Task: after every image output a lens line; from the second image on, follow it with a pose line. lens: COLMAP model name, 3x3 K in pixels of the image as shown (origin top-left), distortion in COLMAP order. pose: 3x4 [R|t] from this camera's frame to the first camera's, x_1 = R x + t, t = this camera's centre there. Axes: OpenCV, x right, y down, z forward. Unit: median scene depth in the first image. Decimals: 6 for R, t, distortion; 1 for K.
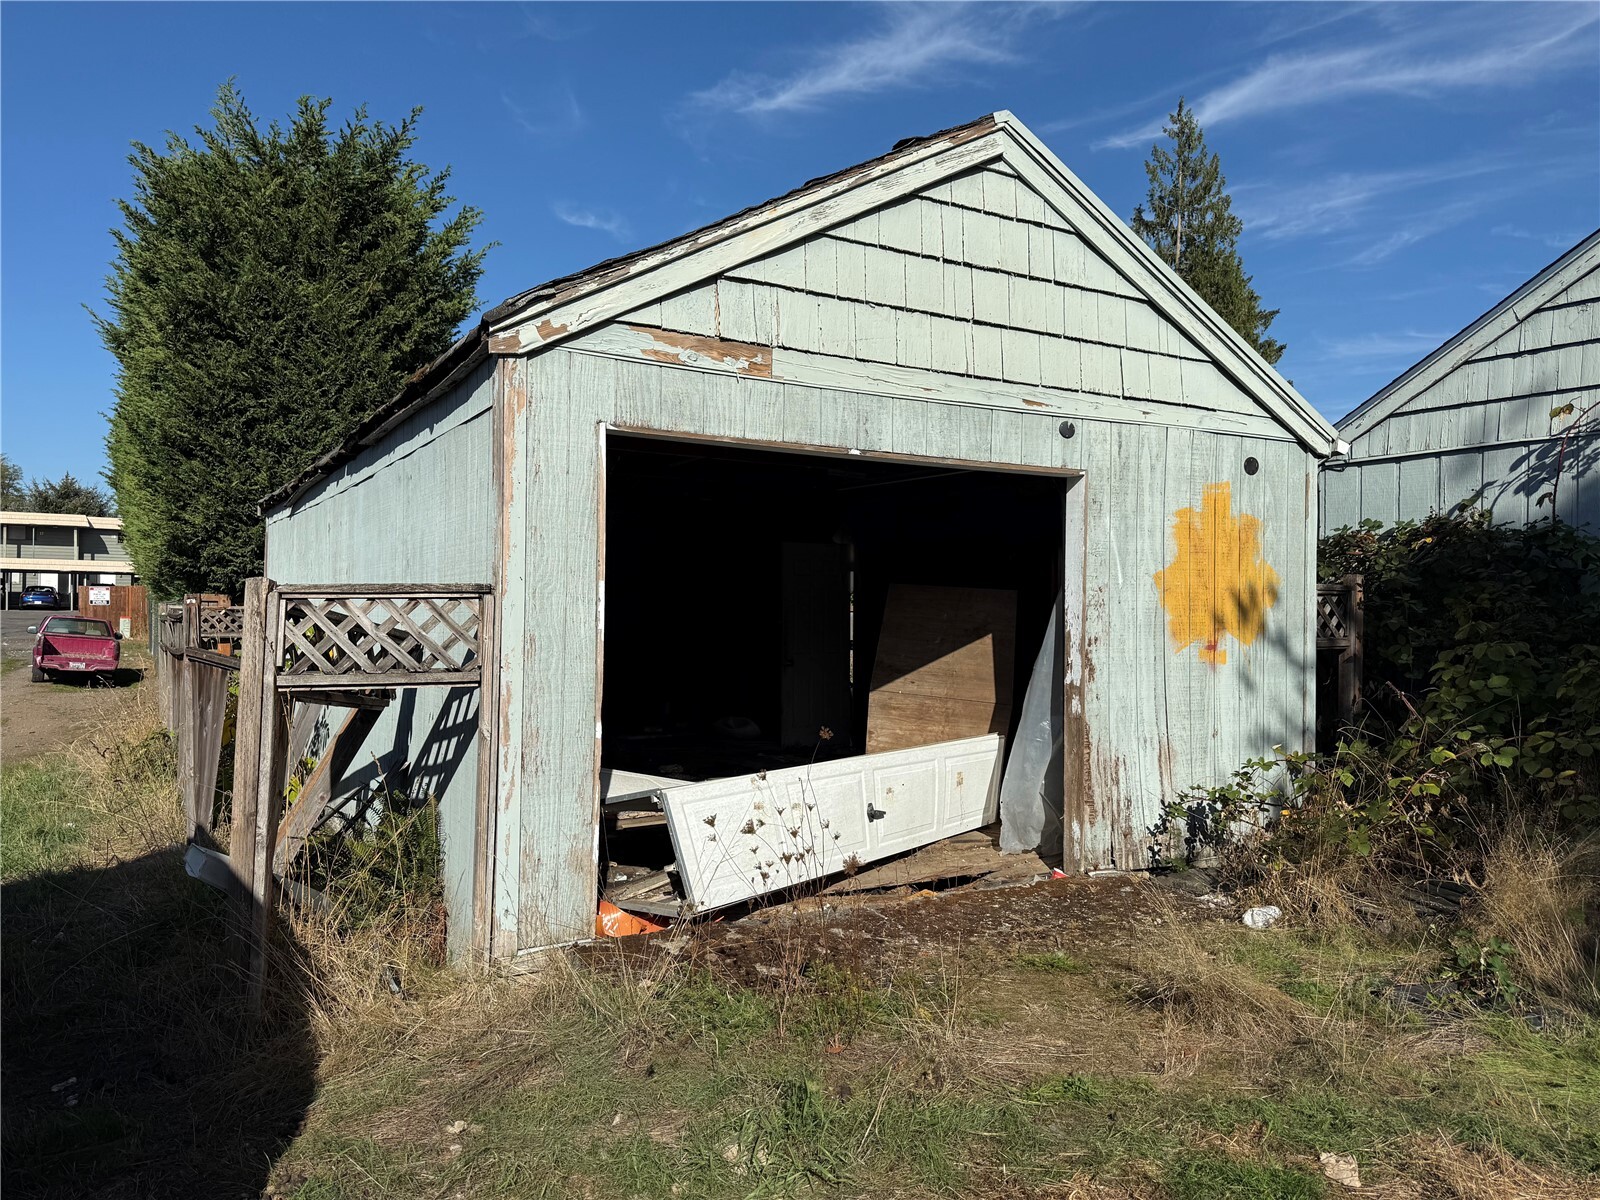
lens RADIAL K [[1130.4, 0, 800.0], [0, 1130.4, 600.0], [0, 0, 1]] dist [0.060913, -0.068296]
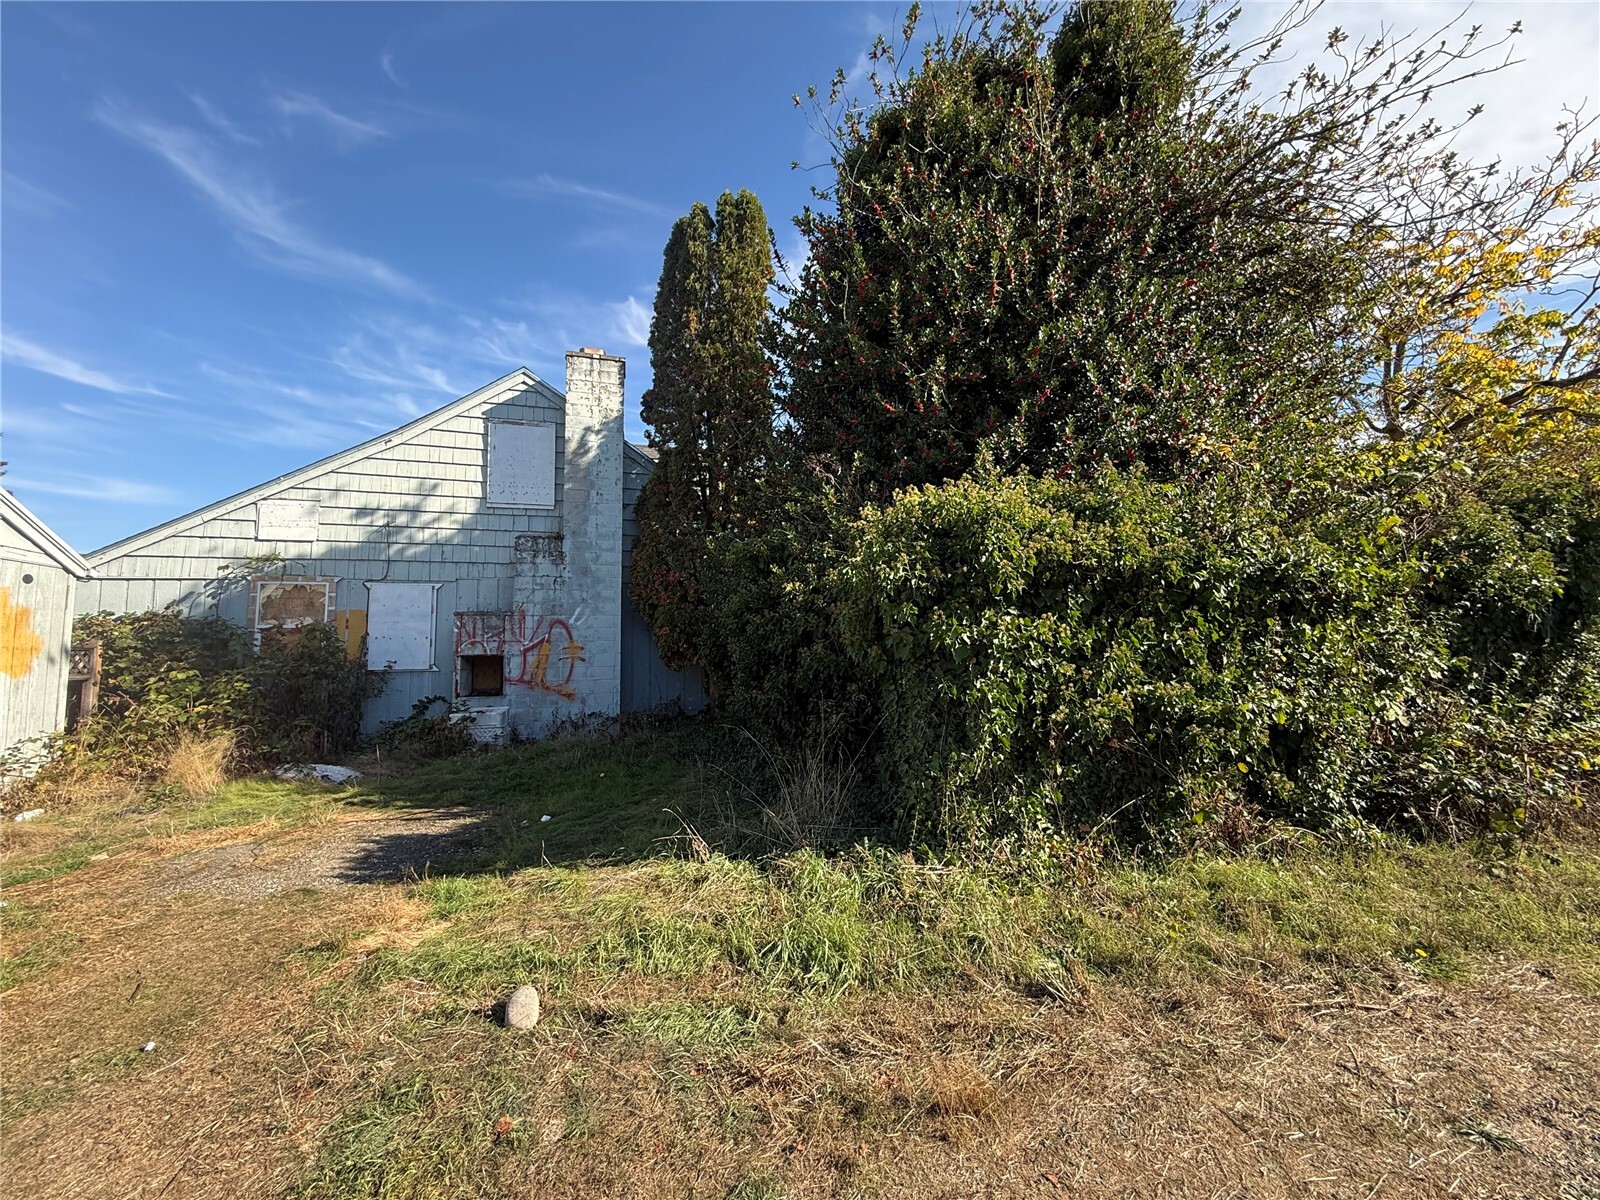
lens RADIAL K [[635.4, 0, 800.0], [0, 635.4, 600.0], [0, 0, 1]] dist [-0.002716, 0.000668]
pose [[0.257050, 0.070042, 0.963856, -0.267205], [0.018012, 0.996850, -0.077243, 0.015779], [-0.966230, 0.037216, 0.254979, -0.456626]]
